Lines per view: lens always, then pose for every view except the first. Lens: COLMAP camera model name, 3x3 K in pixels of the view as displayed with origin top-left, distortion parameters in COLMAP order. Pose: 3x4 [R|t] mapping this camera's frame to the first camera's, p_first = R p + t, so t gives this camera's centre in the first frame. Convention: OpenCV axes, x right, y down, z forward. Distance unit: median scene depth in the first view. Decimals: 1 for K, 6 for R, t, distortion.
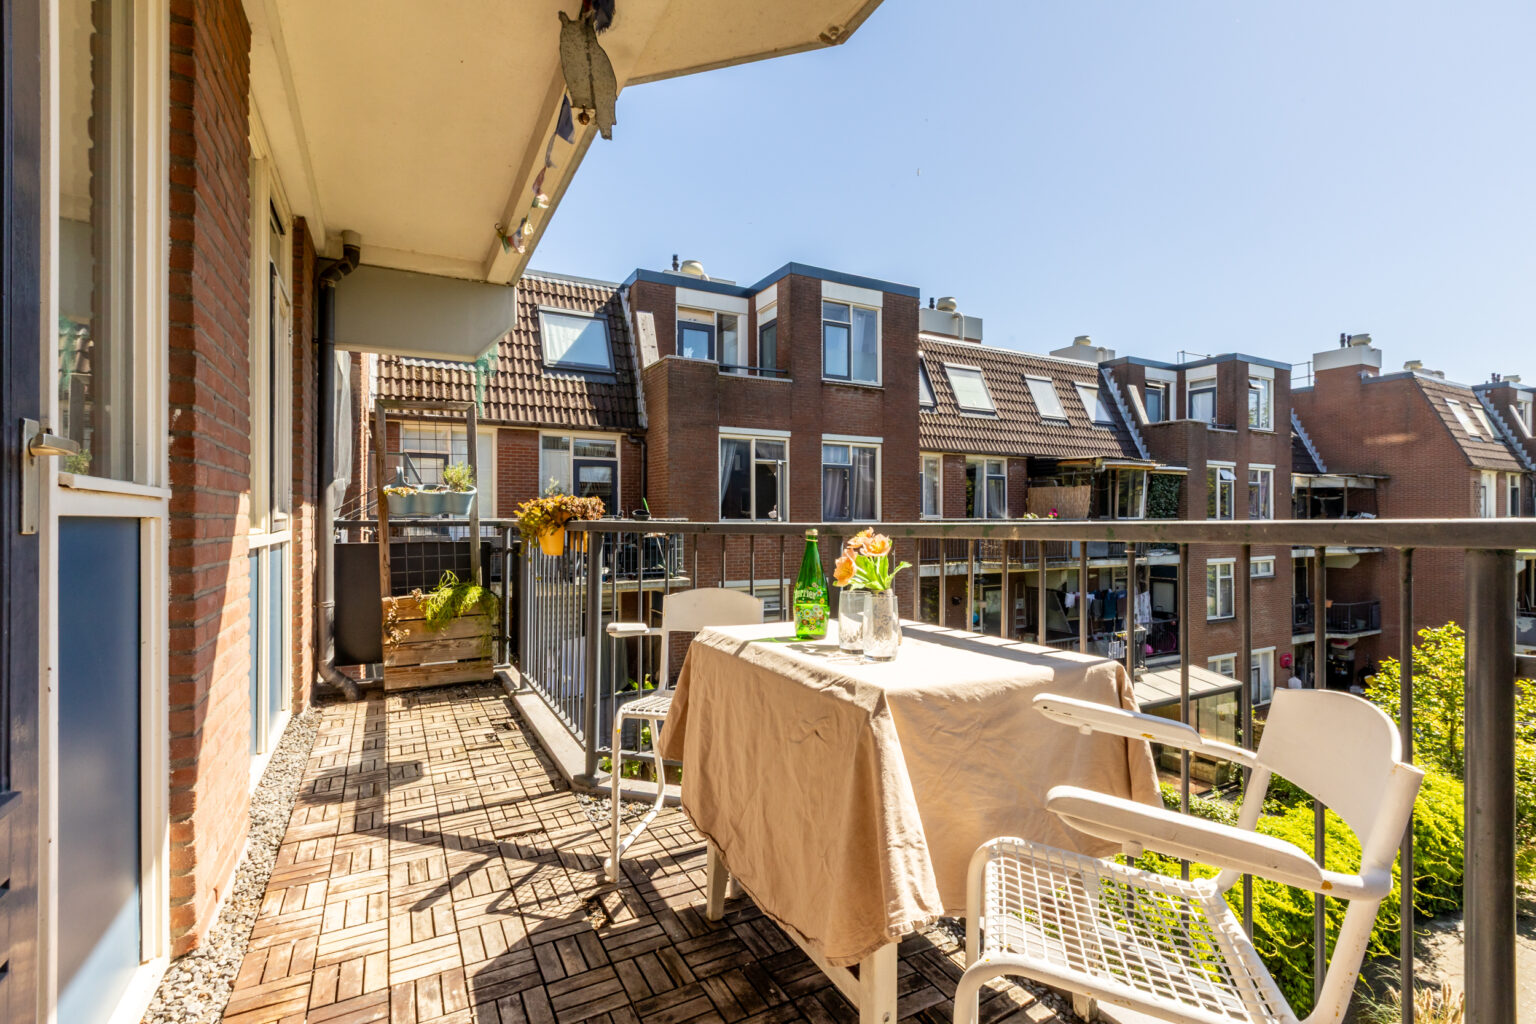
lens RADIAL K [[675.6, 0, 759.7], [0, 675.6, 515.3], [0, 0, 1]] dist [0.002372, 0.000070]
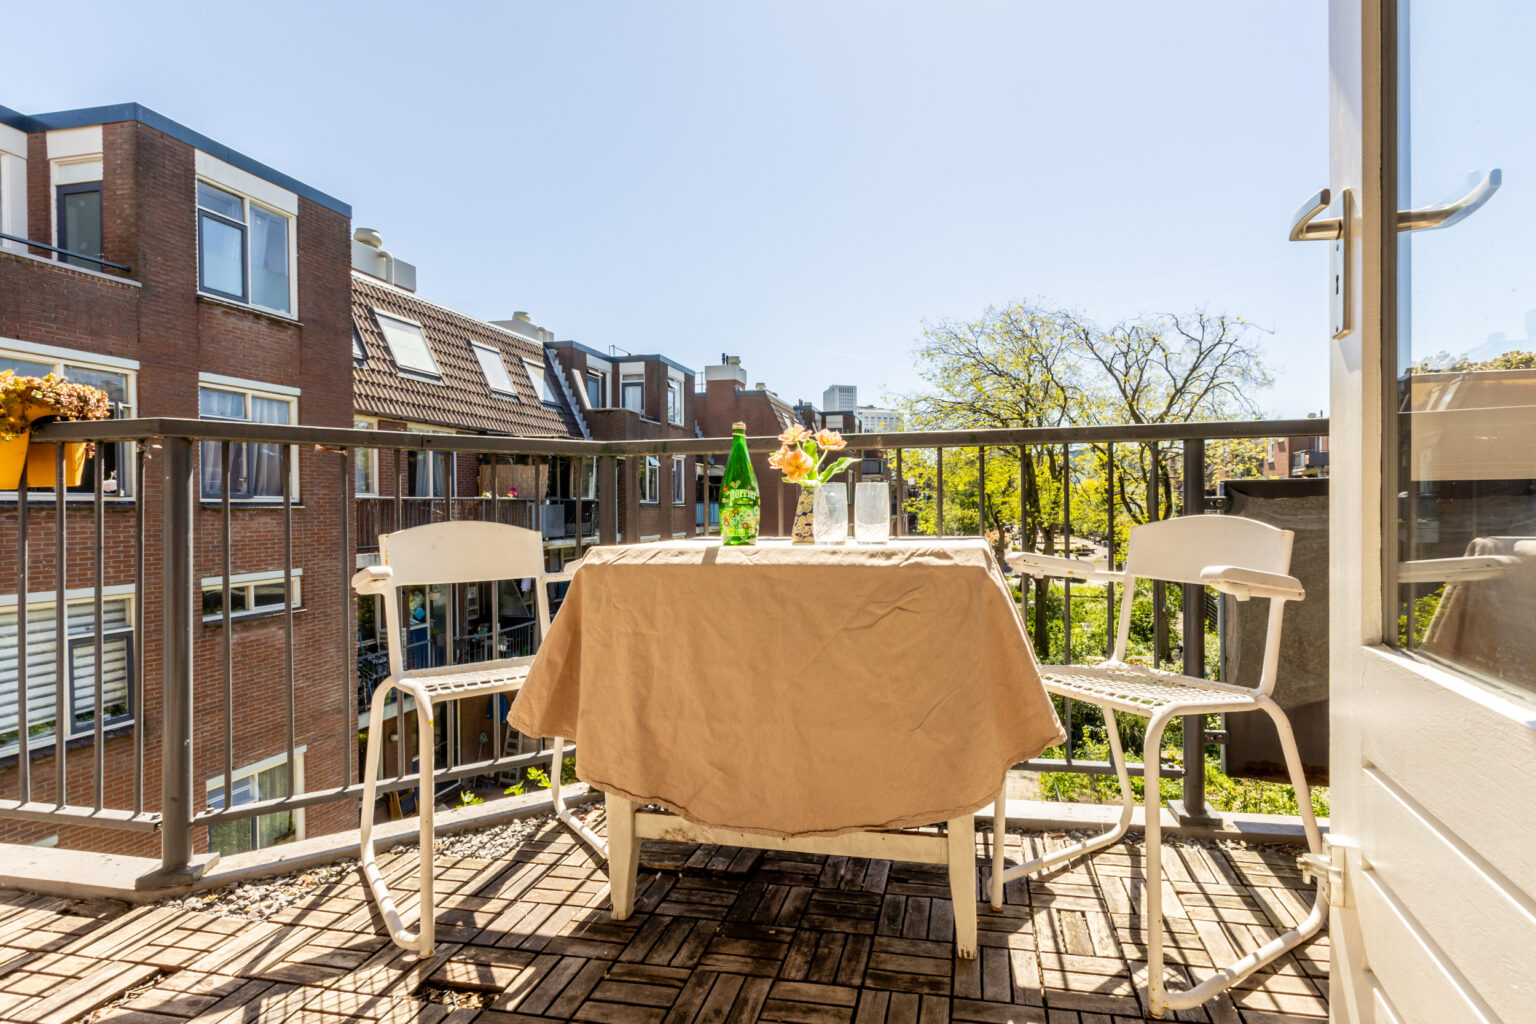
lens RADIAL K [[710.6, 0, 828.5], [0, 710.6, 513.6], [0, 0, 1]] dist [-0.001792, -0.000592]
pose [[0.629411, -0.011662, 0.776985, -0.065148], [0.000799, 0.999897, 0.014361, 0.014207], [-0.777073, -0.008418, 0.629355, 0.036300]]
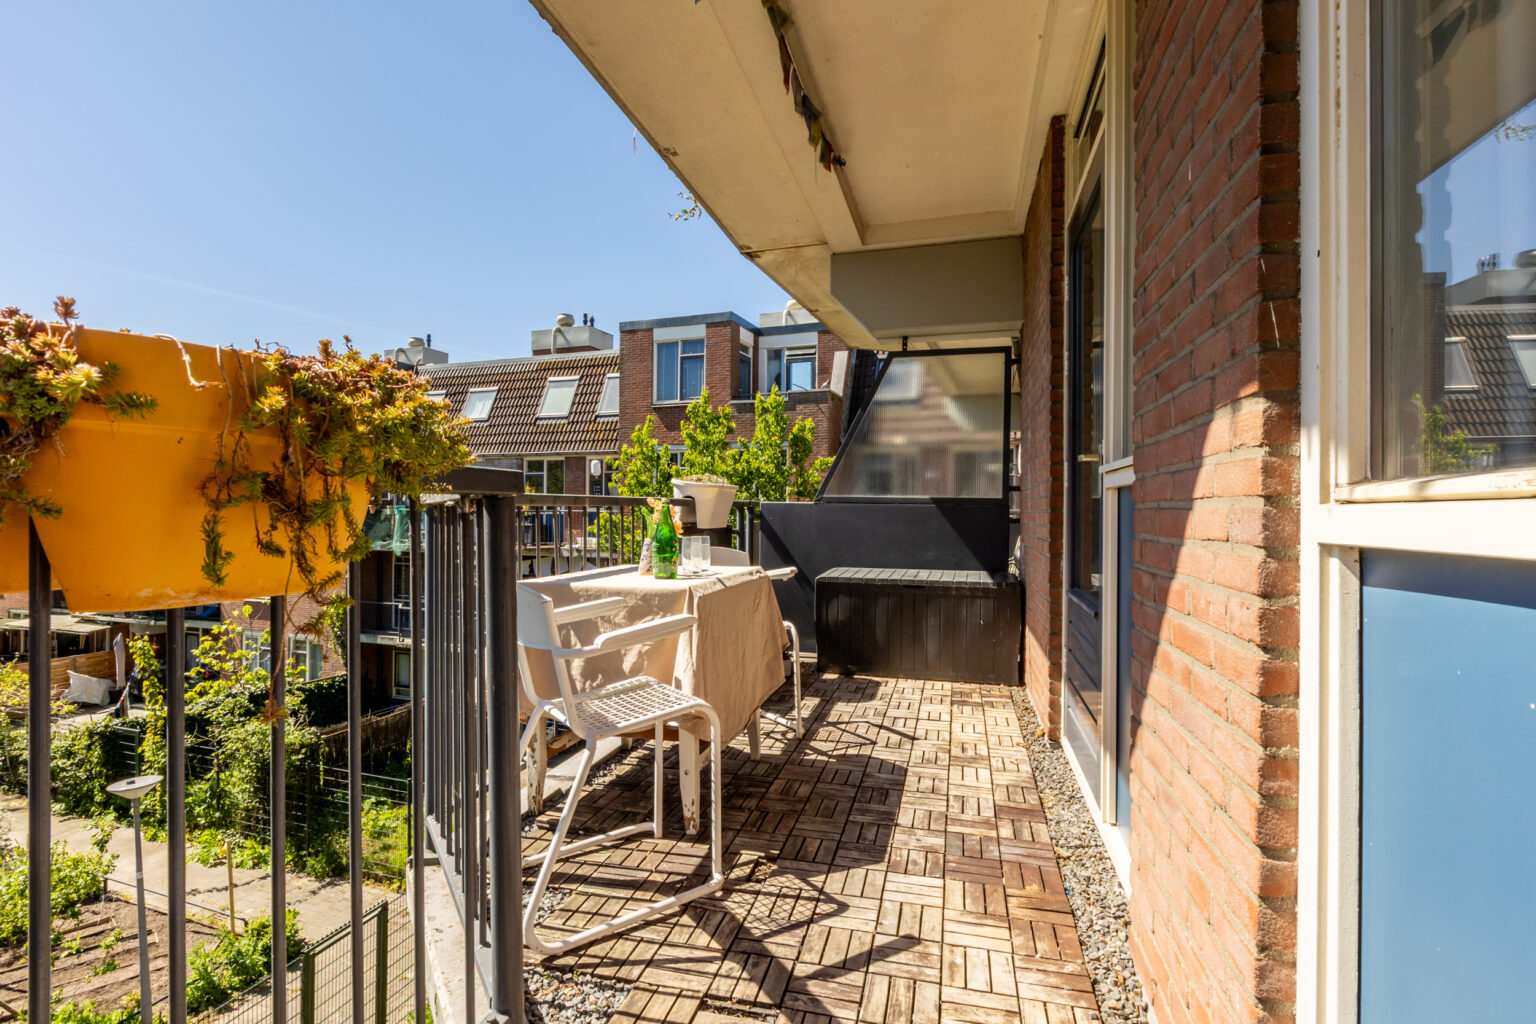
lens RADIAL K [[772.3, 0, 768.0], [0, 772.3, 512.0], [0, 0, 1]] dist [-0.002536, -0.000634]
pose [[-0.735255, -0.003851, 0.677780, -0.125450], [-0.007811, 0.999966, -0.002792, 0.005877], [-0.677746, -0.007346, -0.735260, 0.224392]]
